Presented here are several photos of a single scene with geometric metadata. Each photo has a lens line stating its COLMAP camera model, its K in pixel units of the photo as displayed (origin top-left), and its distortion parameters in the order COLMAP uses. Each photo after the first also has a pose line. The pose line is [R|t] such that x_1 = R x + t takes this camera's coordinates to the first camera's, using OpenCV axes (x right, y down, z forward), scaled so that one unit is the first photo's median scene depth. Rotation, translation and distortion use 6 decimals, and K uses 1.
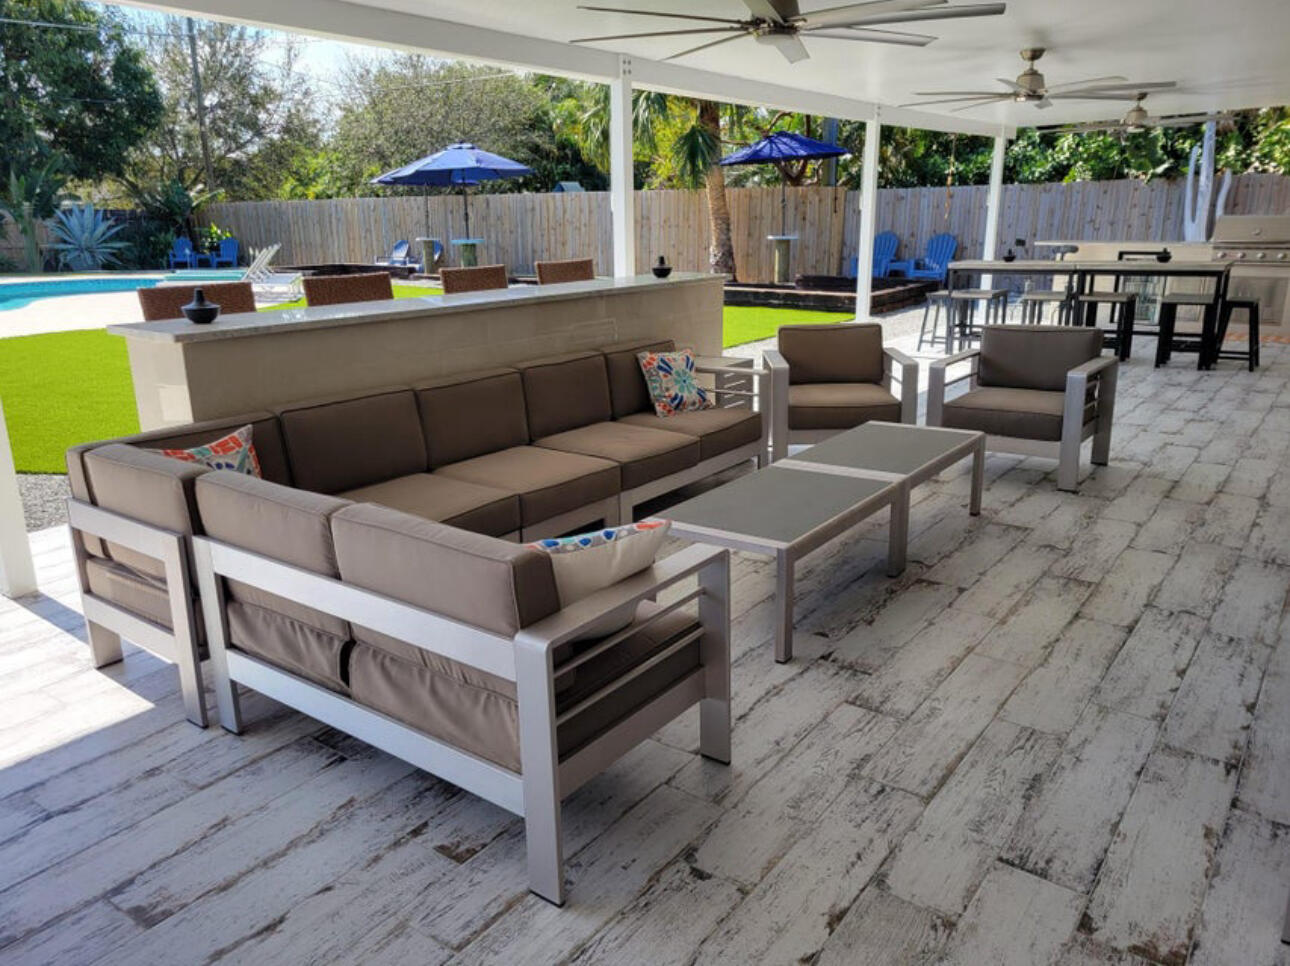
lens RADIAL K [[963.4, 0, 645.6], [0, 963.4, 485.9], [0, 0, 1]] dist [0.053140, -0.017117]
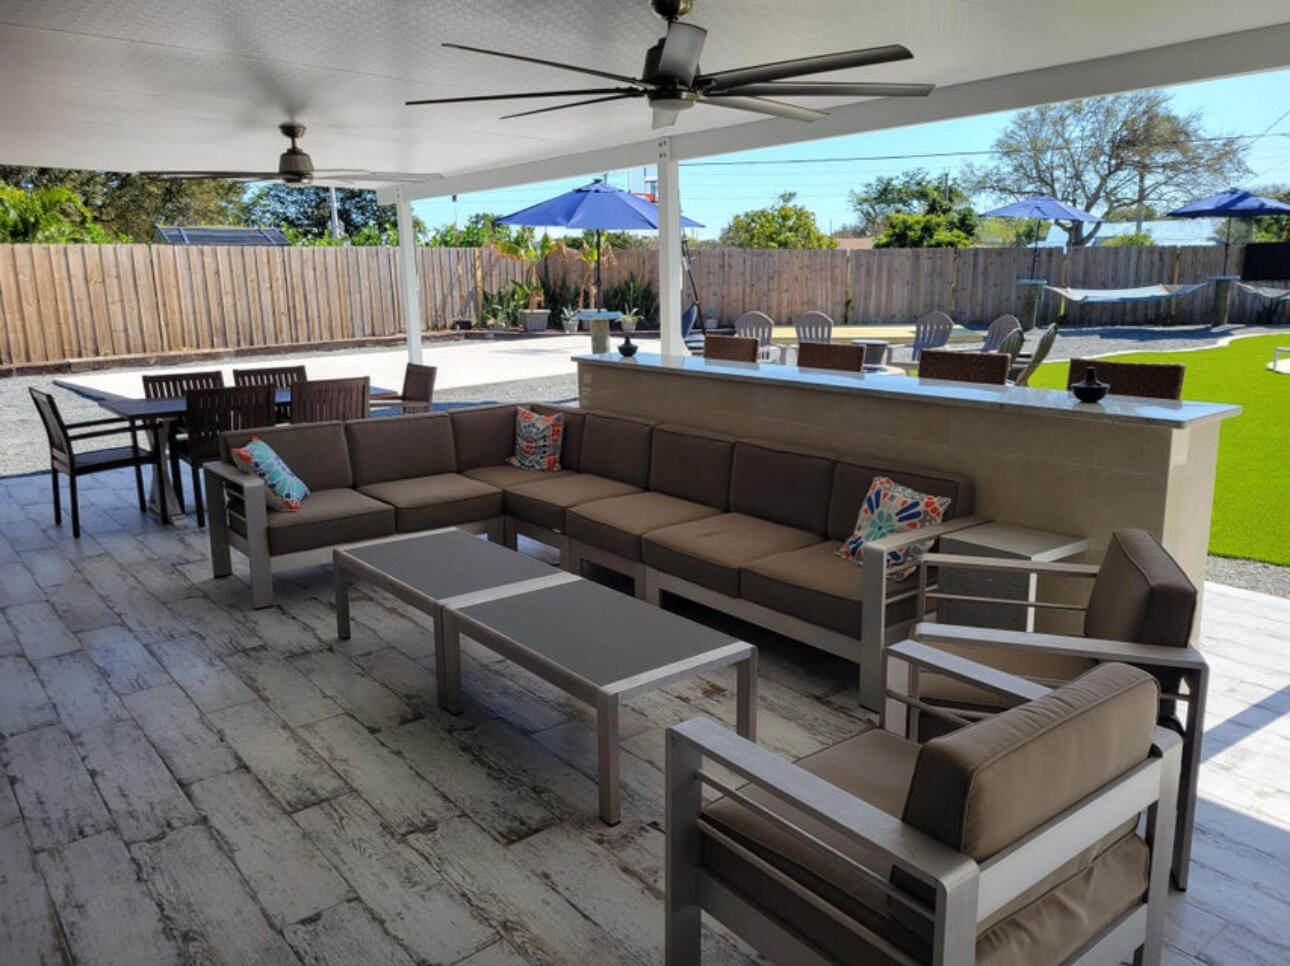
lens RADIAL K [[963.4, 0, 659.5], [0, 963.4, 470.4], [0, 0, 1]] dist [0.053140, -0.017117]
pose [[-0.239562, 0.214394, -0.946913, 1.182765], [-0.250047, 0.928788, 0.273550, -0.477205], [0.938129, 0.302305, -0.168894, 1.476890]]
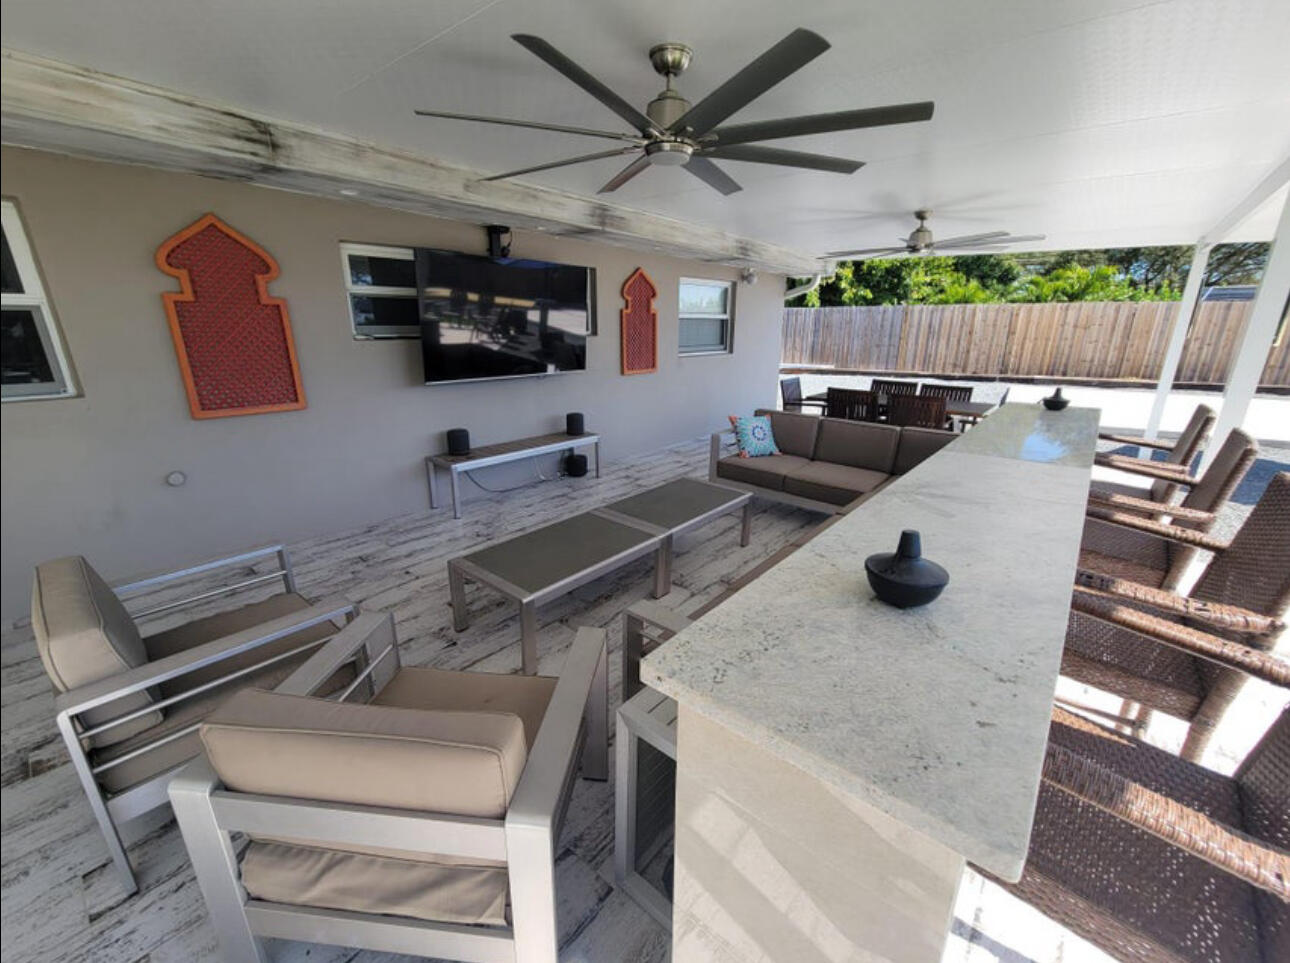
lens RADIAL K [[532.2, 0, 646.9], [0, 532.2, 492.0], [0, 0, 1]] dist [0.000635, -0.000265]
pose [[-0.998345, -0.010926, 0.056454, 0.147193], [0.022074, 0.833737, 0.551721, -0.574543], [-0.053095, 0.552054, -0.832116, 1.930059]]
